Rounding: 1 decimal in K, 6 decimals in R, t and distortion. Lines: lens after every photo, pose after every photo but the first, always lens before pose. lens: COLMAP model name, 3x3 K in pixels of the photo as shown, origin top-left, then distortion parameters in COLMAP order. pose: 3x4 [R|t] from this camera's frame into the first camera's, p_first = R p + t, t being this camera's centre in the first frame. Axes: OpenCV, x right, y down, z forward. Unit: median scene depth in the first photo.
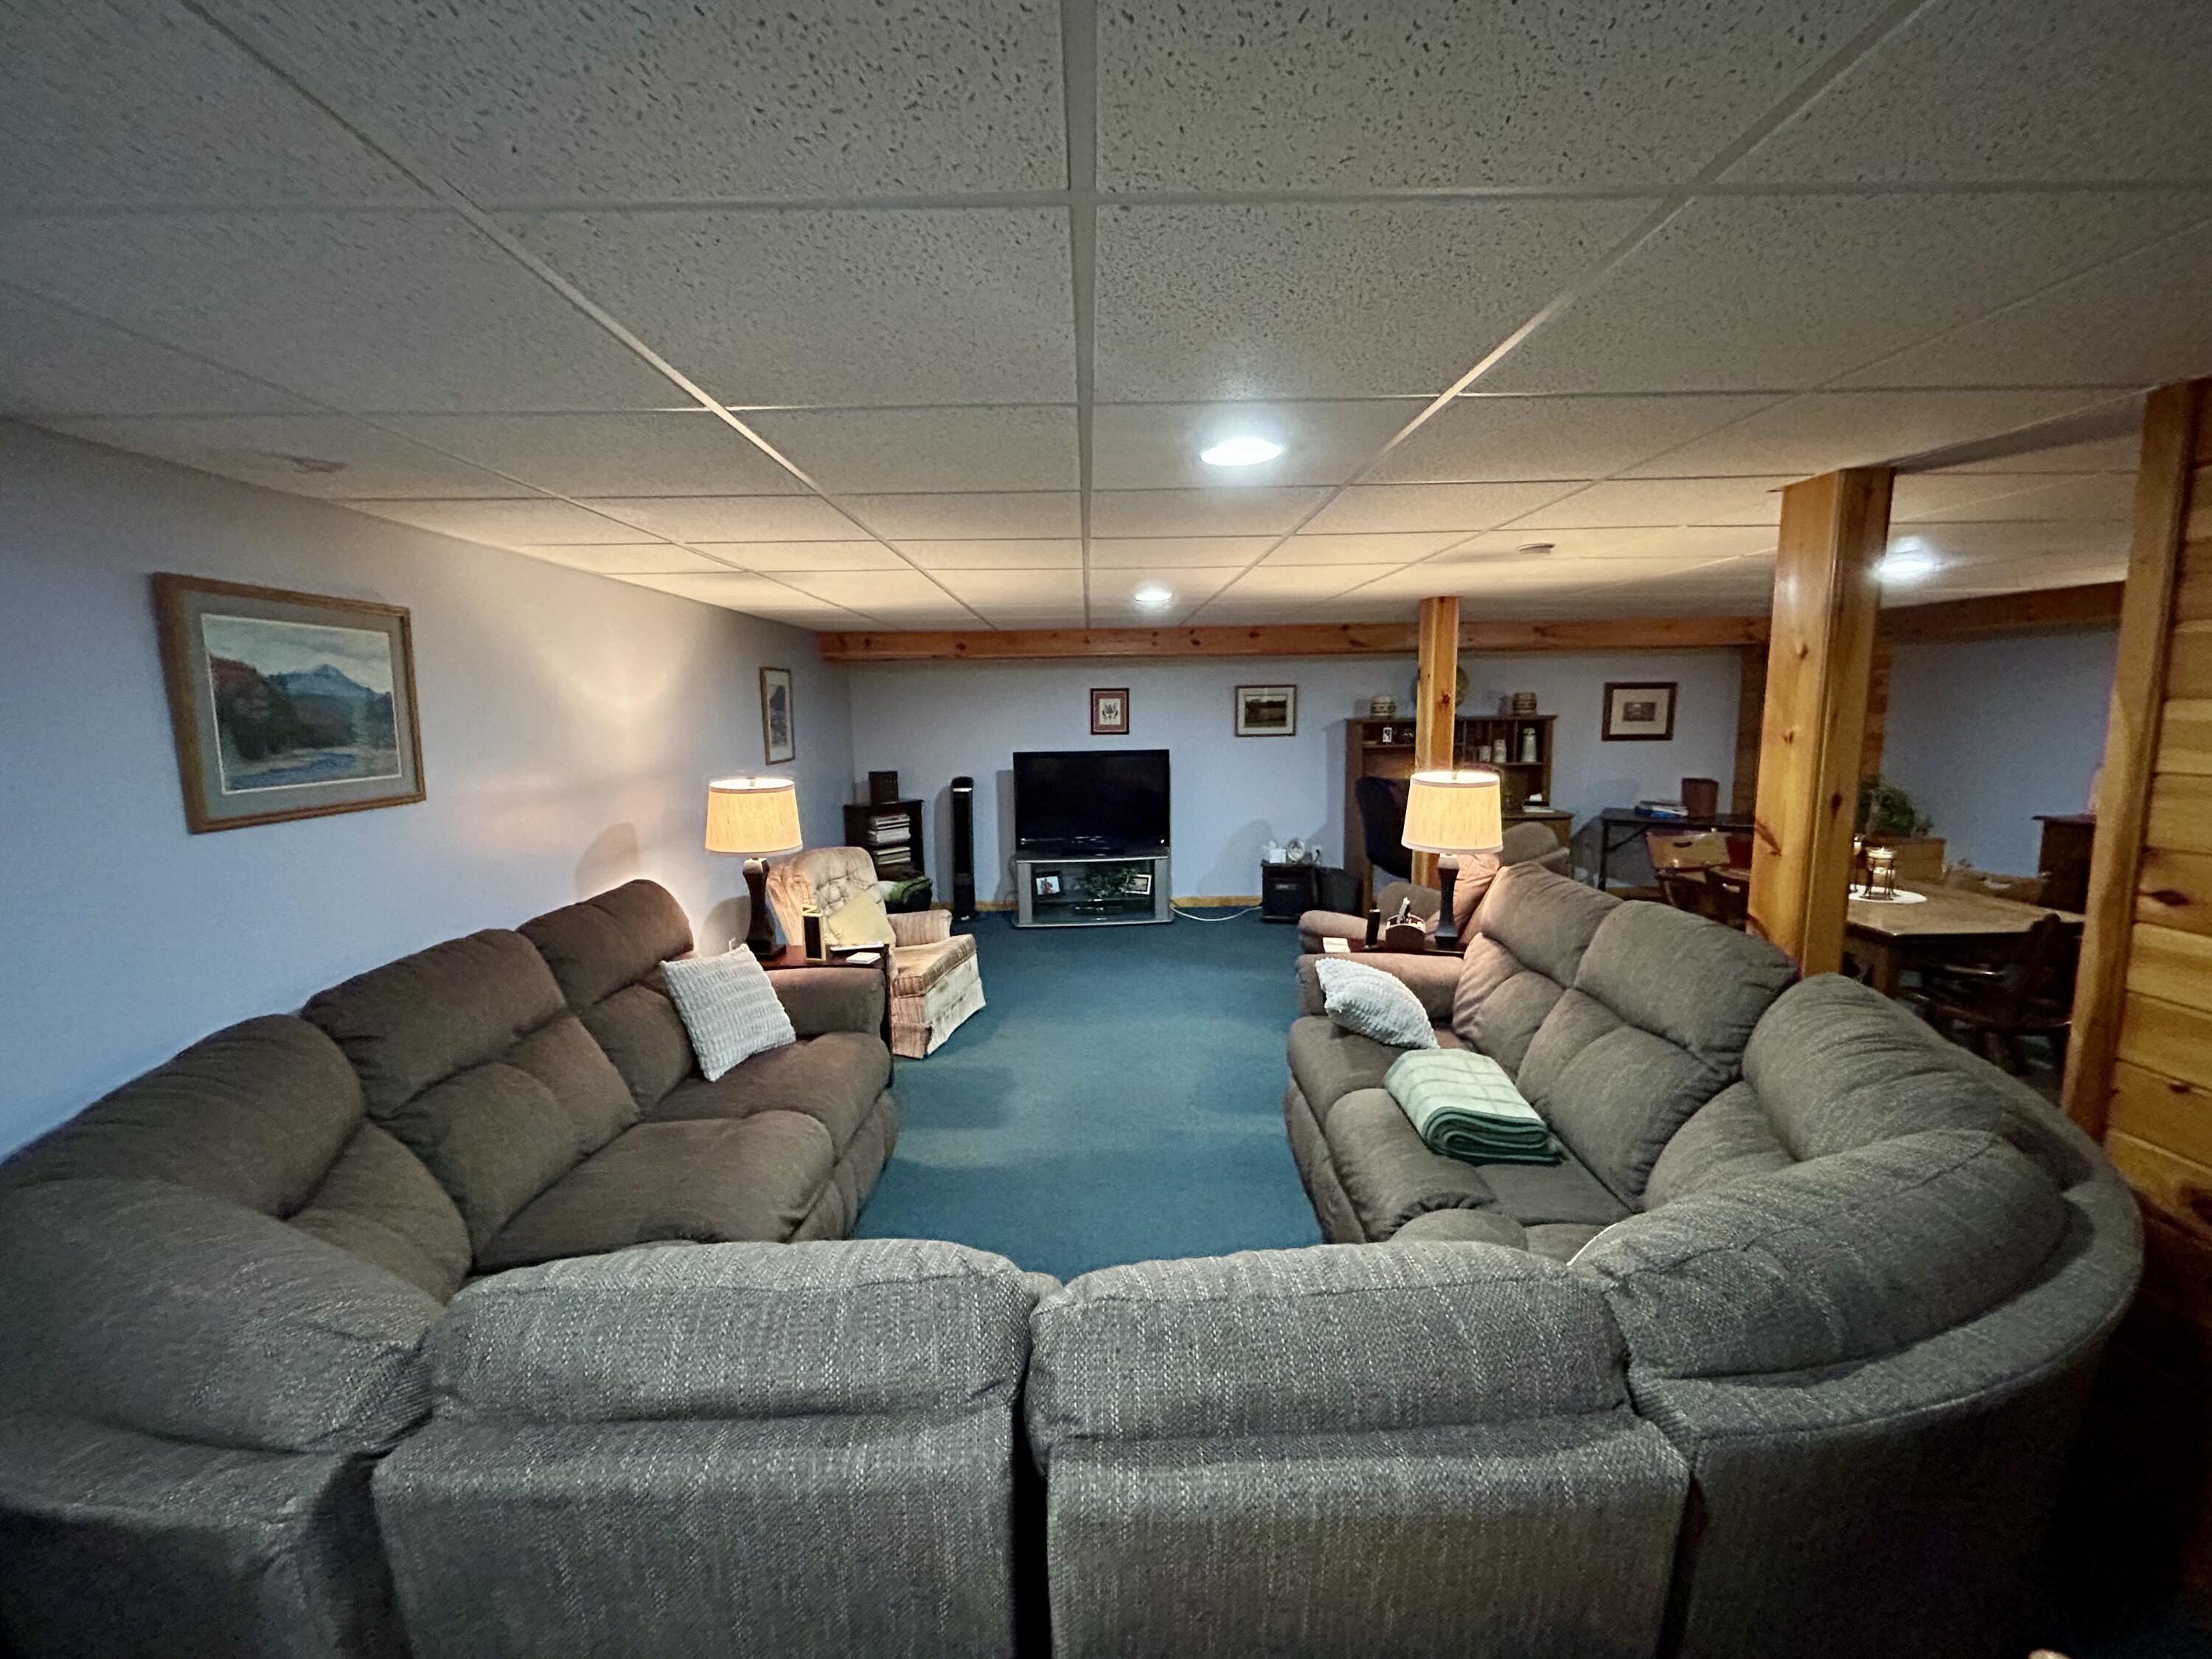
lens RADIAL K [[894.3, 0, 1104.5], [0, 894.3, 827.9], [0, 0, 1]] dist [0.001315, -0.001124]
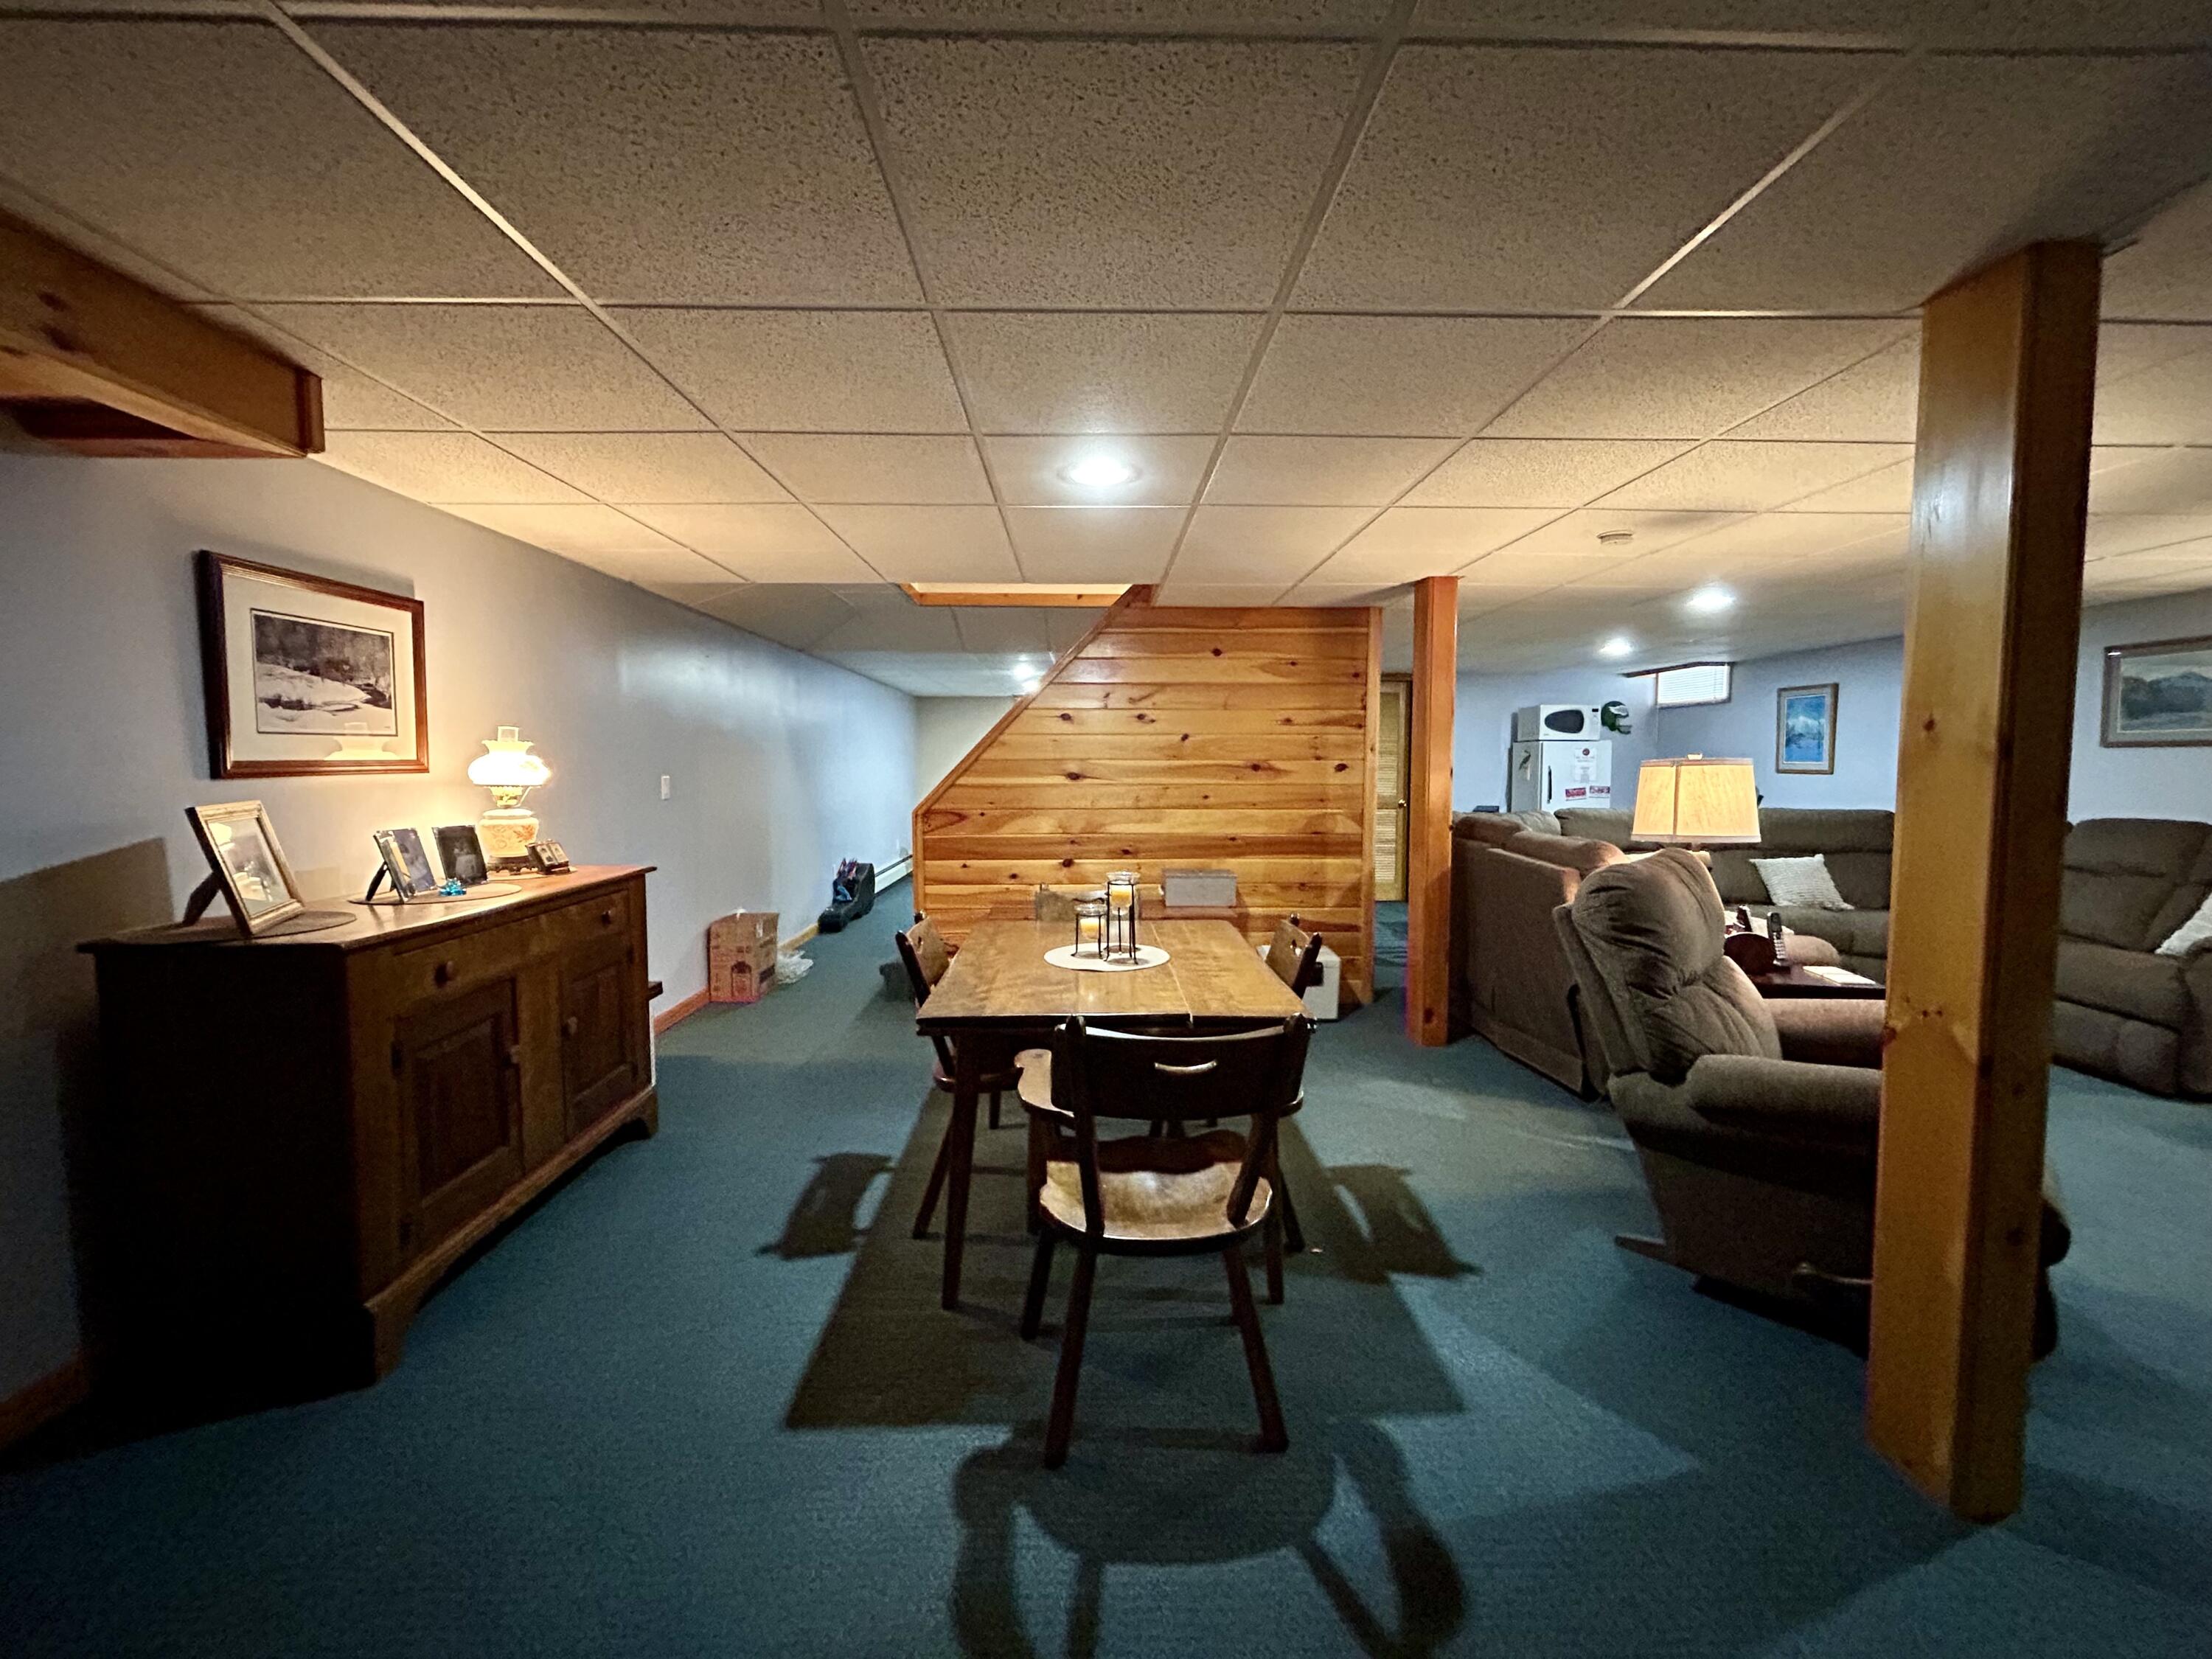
lens RADIAL K [[894.3, 0, 1111.0], [0, 894.3, 827.0], [0, 0, 1]] dist [0.001315, -0.001124]
pose [[-0.999823, 0.018397, -0.004006, 0.529697], [0.017167, 0.978134, 0.207266, -0.100709], [0.007731, 0.207161, -0.978276, 1.018624]]
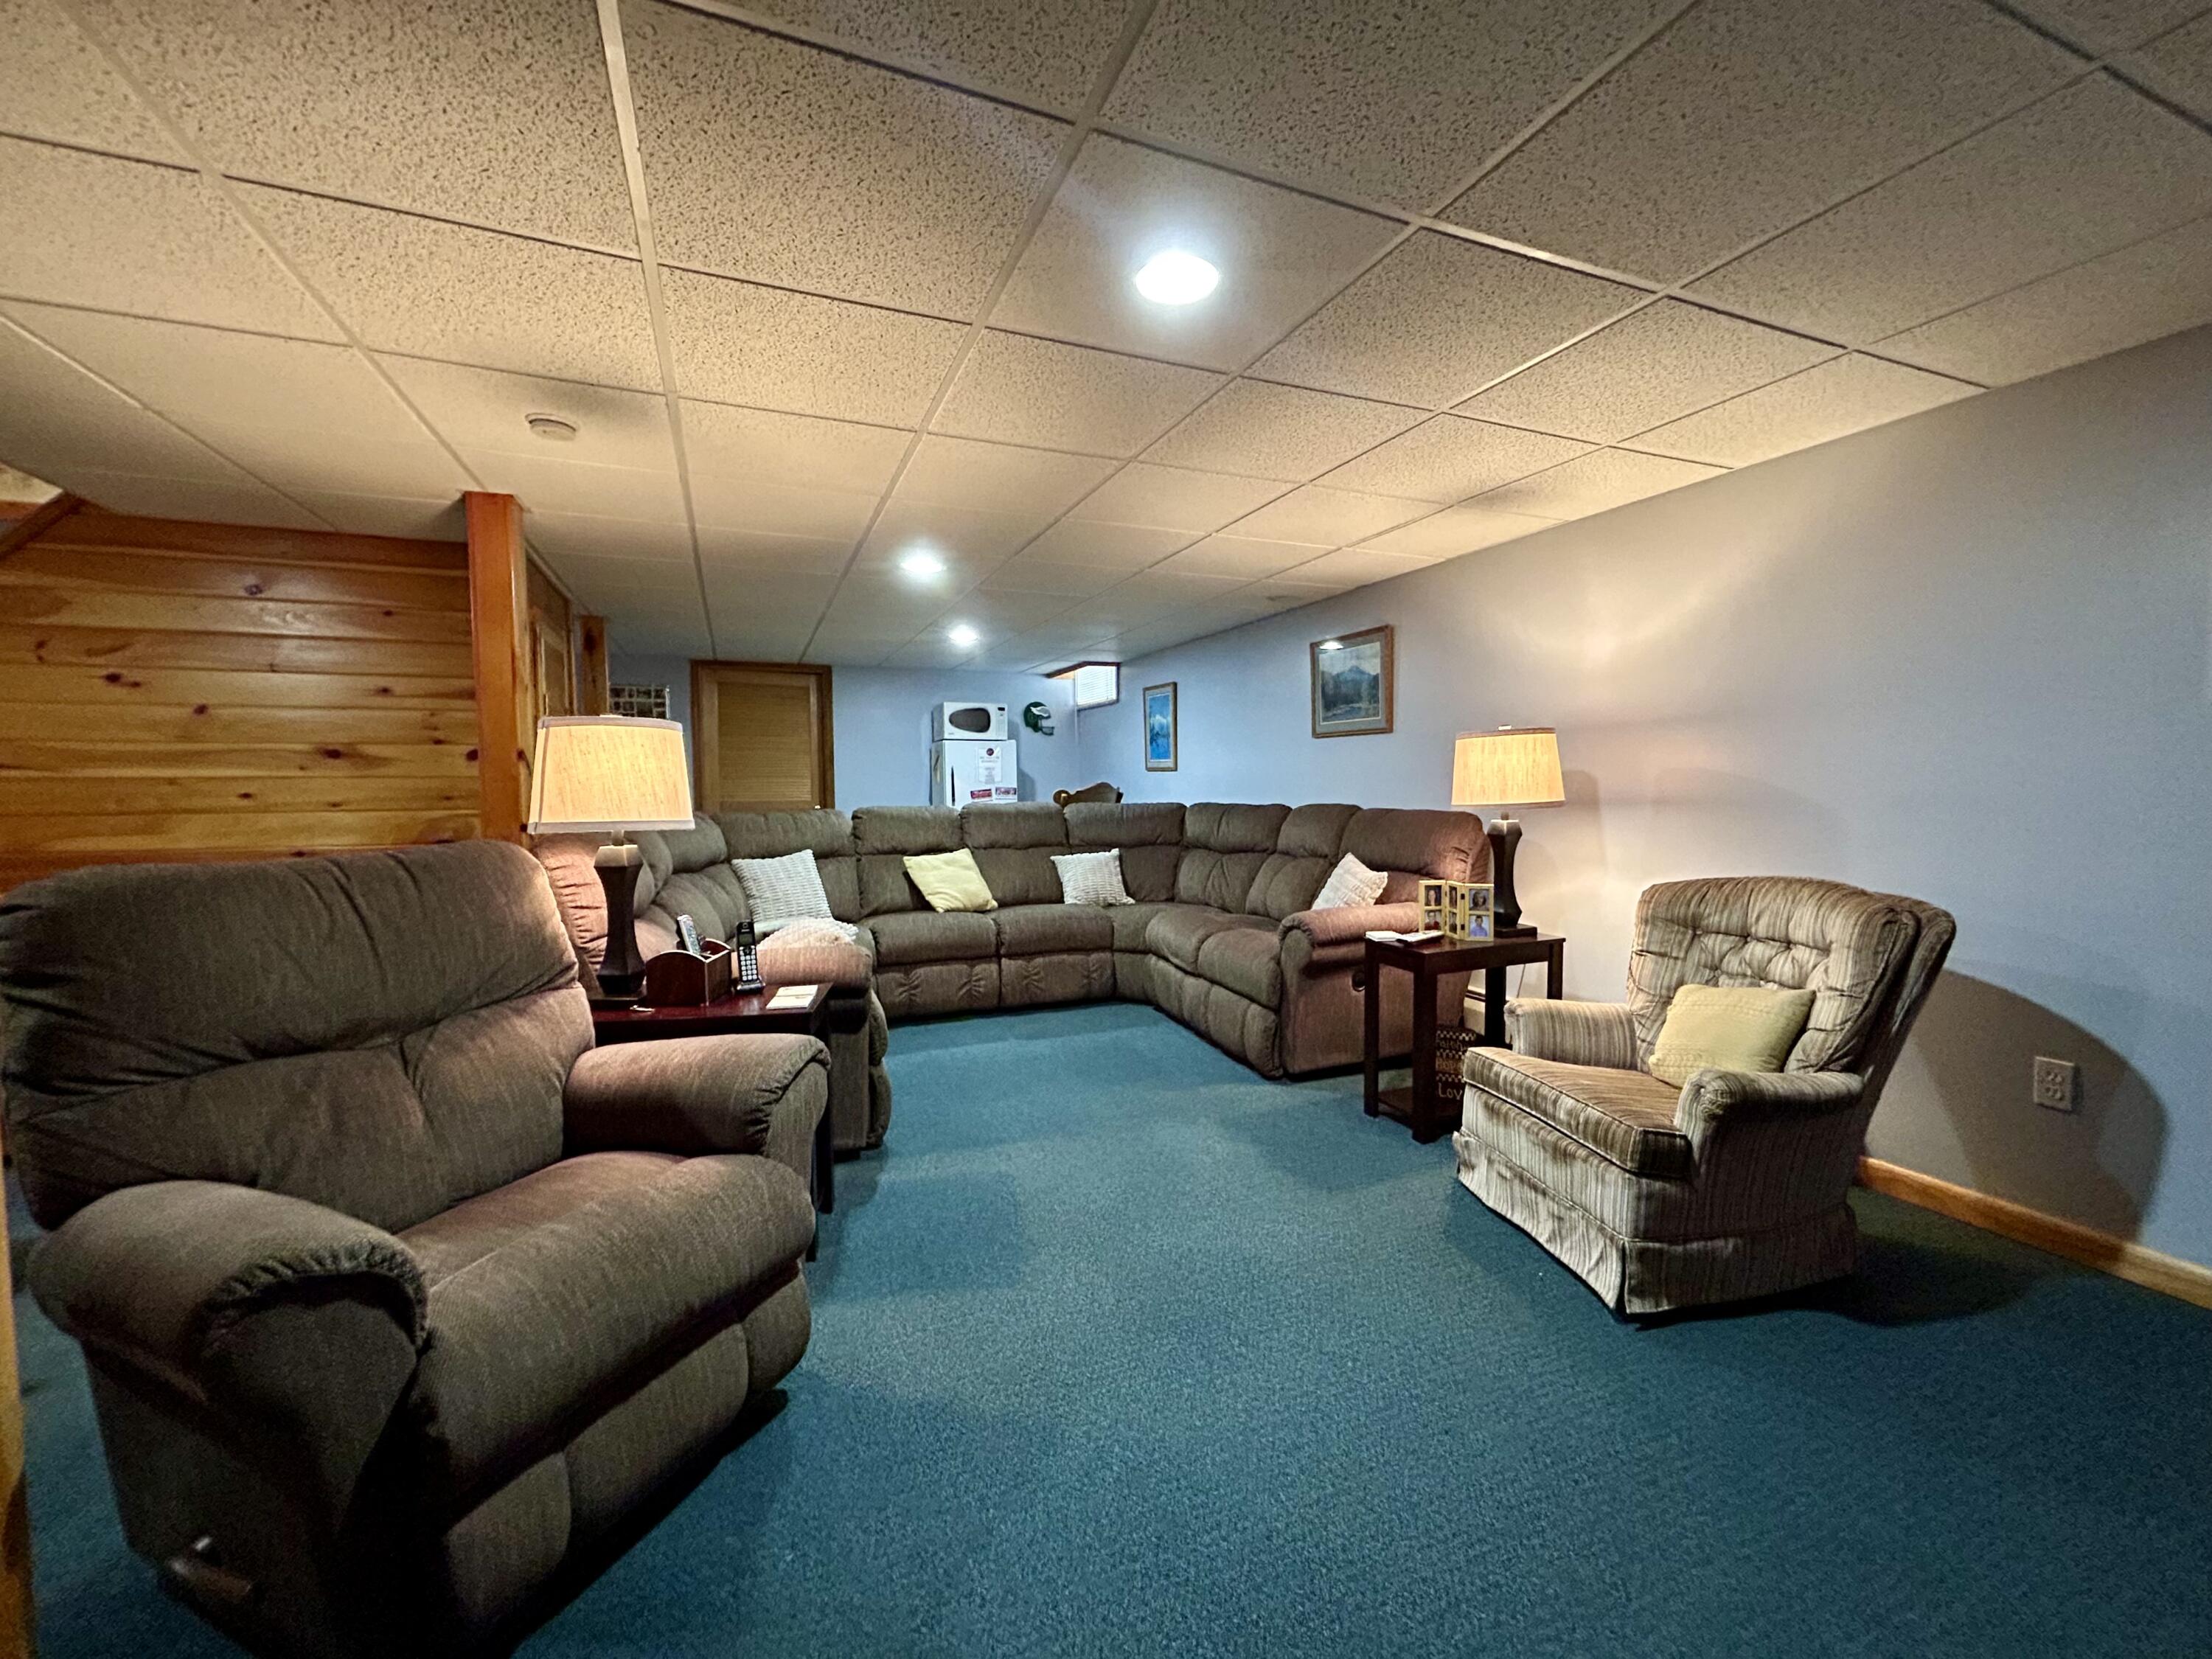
lens RADIAL K [[894.3, 0, 1112.5], [0, 894.3, 820.7], [0, 0, 1]] dist [0.001315, -0.001124]
pose [[-0.928533, 0.040428, -0.369043, 0.163131], [-0.028256, 0.983474, 0.178832, -0.061992], [0.370174, 0.176480, -0.912045, 0.951013]]
